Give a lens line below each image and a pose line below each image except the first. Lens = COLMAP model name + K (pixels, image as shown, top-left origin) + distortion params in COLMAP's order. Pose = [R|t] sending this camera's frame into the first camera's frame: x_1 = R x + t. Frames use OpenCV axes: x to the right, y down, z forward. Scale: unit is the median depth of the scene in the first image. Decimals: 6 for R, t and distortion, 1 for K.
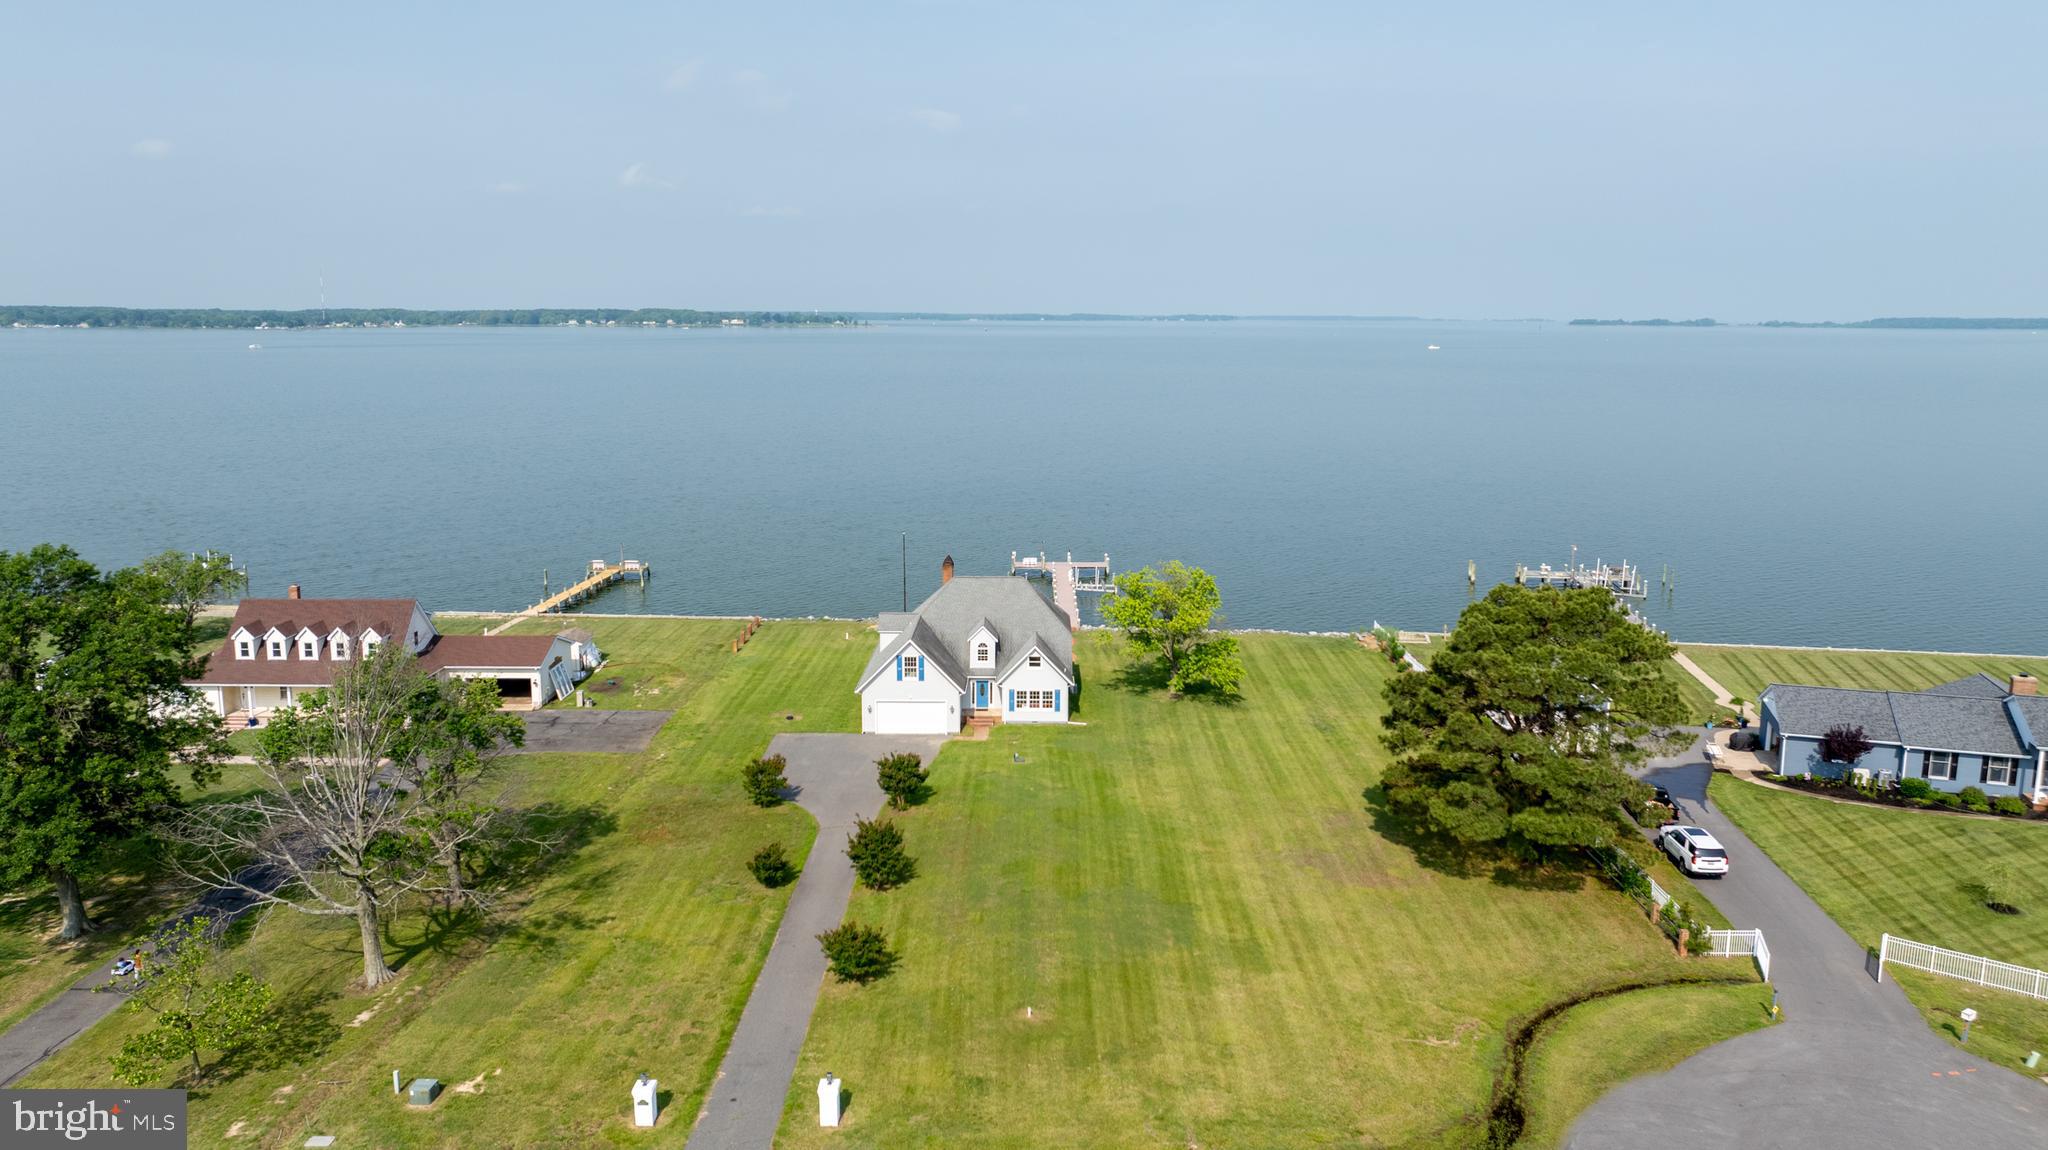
lens RADIAL K [[1415.6, 0, 1024.0], [0, 1415.6, 575.0], [0, 0, 1]] dist [-0.004640, -0.001671]
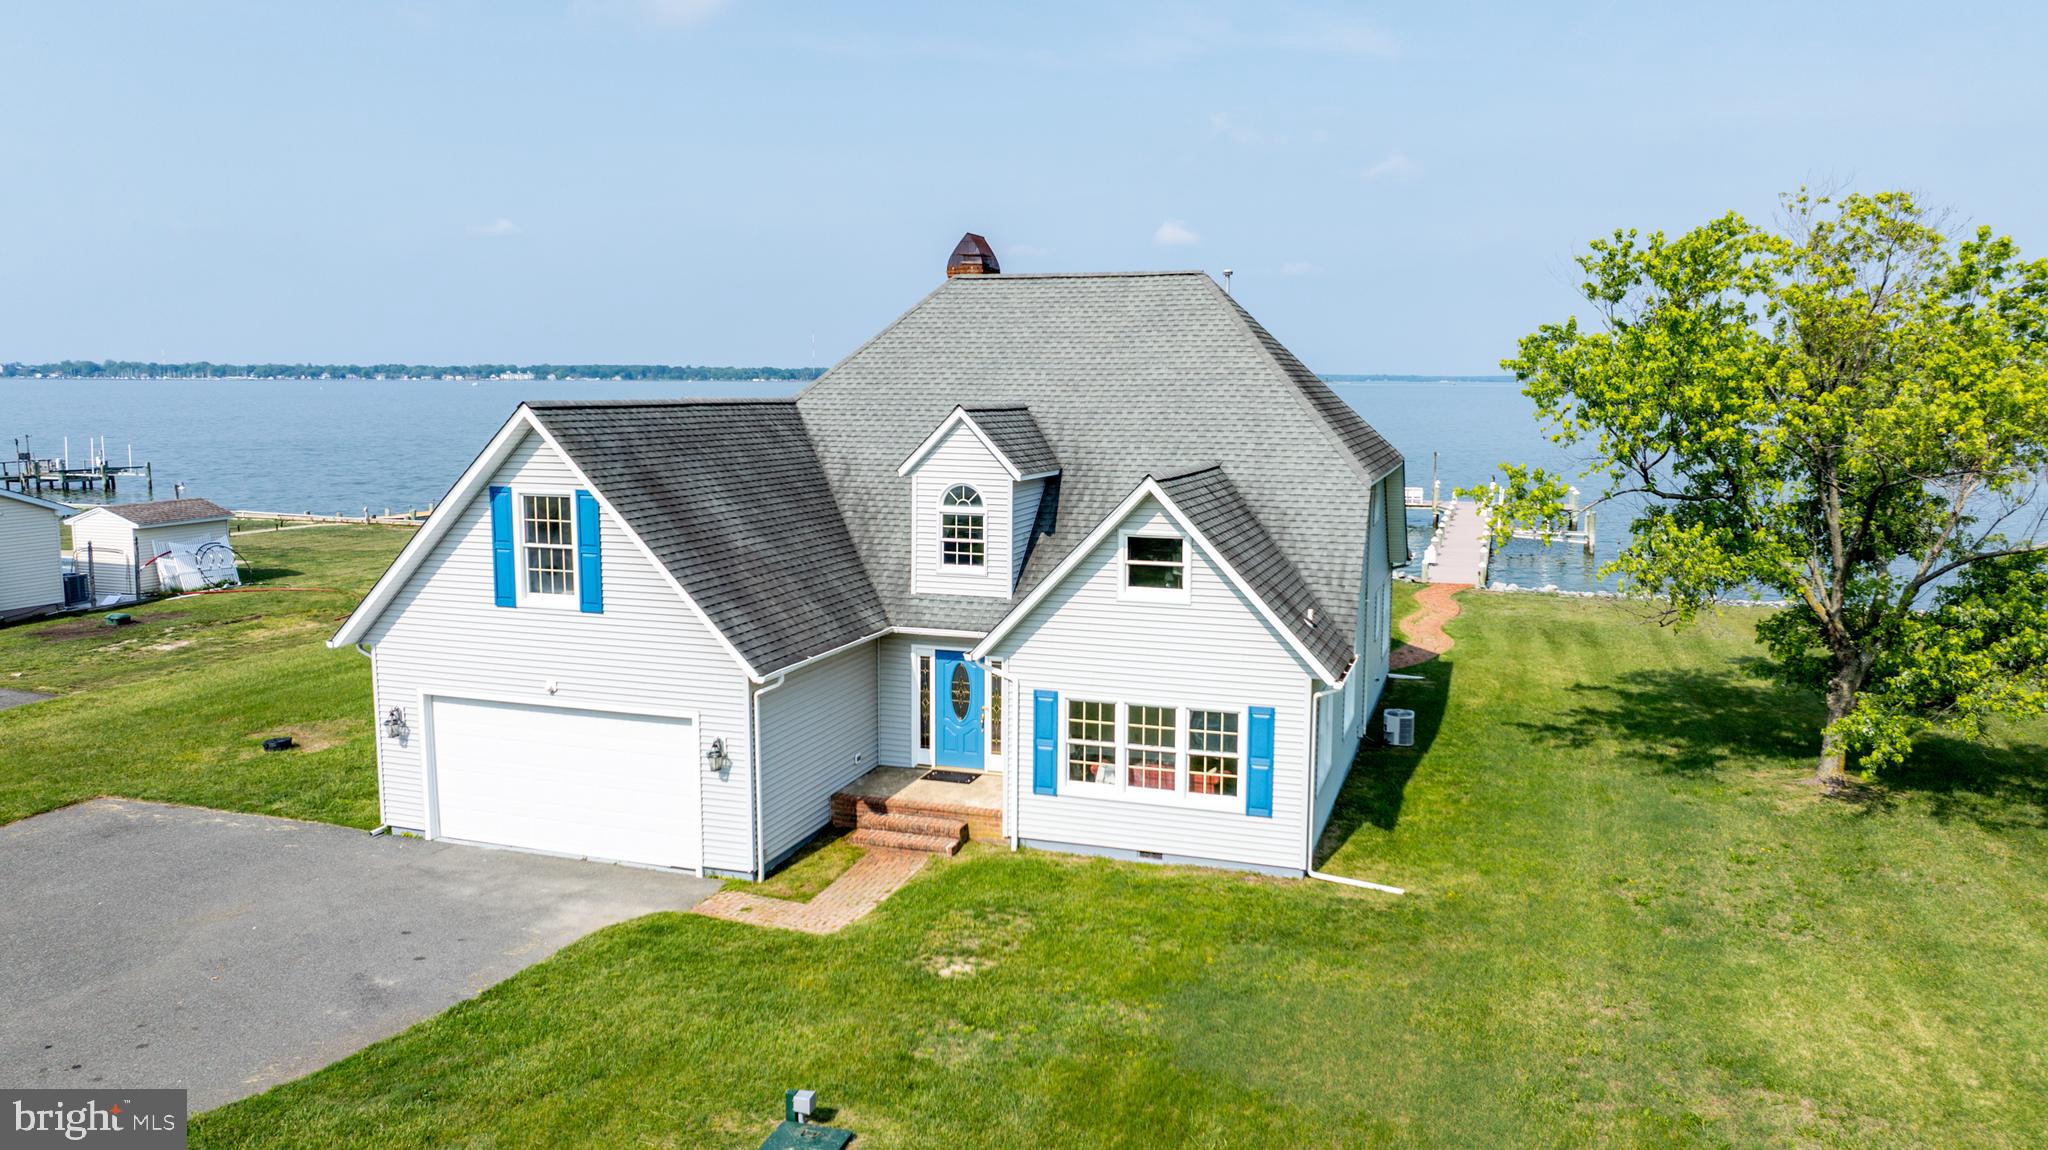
lens RADIAL K [[1415.6, 0, 1024.0], [0, 1415.6, 575.0], [0, 0, 1]] dist [-0.004640, -0.001671]
pose [[0.947609, 0.039957, -0.316922, 0.054330], [-0.054748, 0.997781, -0.037899, 0.070988], [0.314705, 0.053264, 0.947694, 0.788474]]
